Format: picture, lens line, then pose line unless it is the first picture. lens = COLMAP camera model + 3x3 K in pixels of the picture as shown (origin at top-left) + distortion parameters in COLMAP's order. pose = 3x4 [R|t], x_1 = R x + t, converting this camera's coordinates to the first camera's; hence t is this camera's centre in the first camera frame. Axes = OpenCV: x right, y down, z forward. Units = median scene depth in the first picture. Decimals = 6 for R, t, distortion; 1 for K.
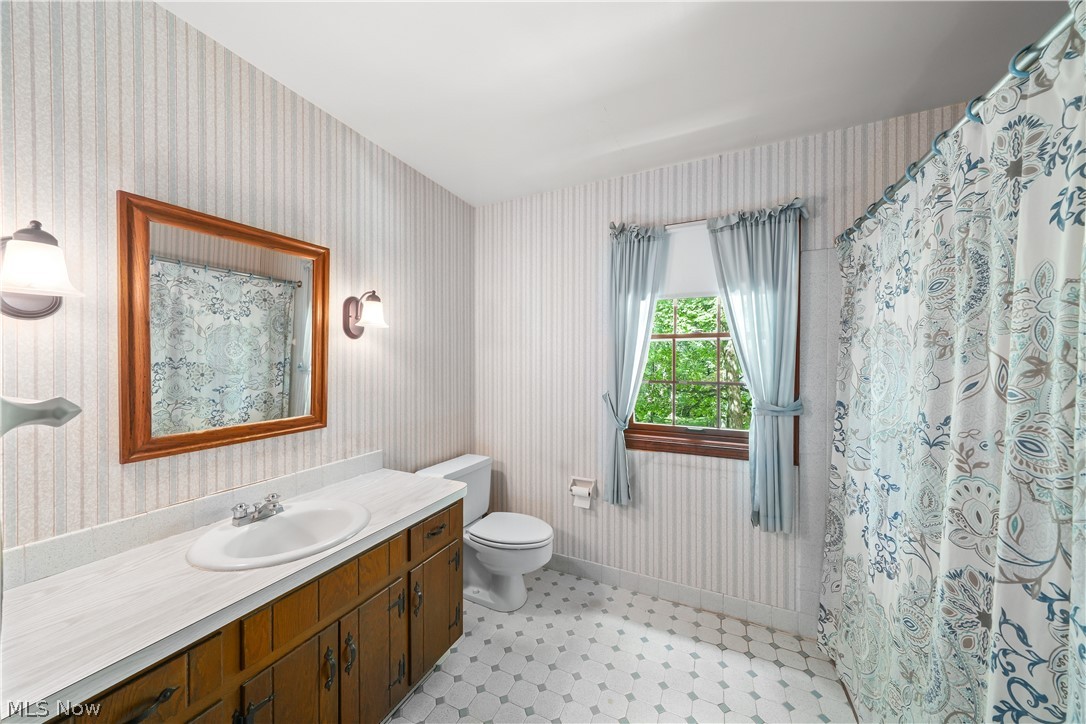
lens RADIAL K [[374.0, 0, 535.4], [0, 374.0, 362.4], [0, 0, 1]] dist [-0.001766, 0.000675]
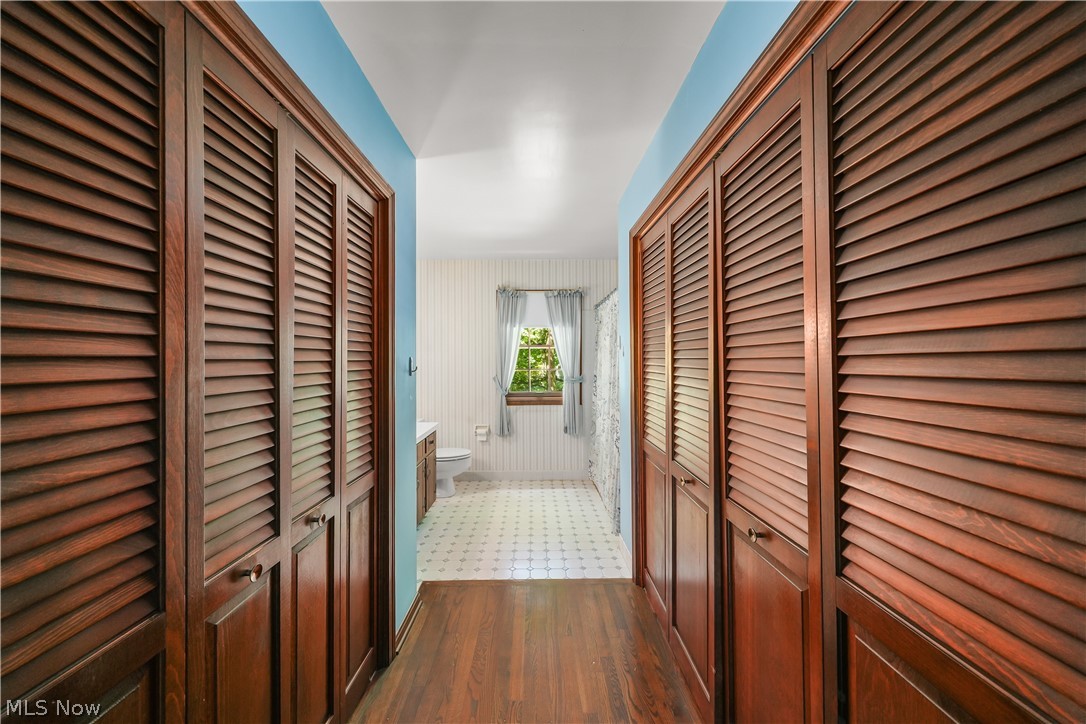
lens RADIAL K [[374.0, 0, 544.9], [0, 374.0, 358.5], [0, 0, 1]] dist [-0.001766, 0.000675]
pose [[0.888571, -0.001028, 0.458739, -0.486669], [0.007925, 0.999883, -0.013109, 0.022550], [-0.458671, 0.015284, 0.888475, -0.834597]]
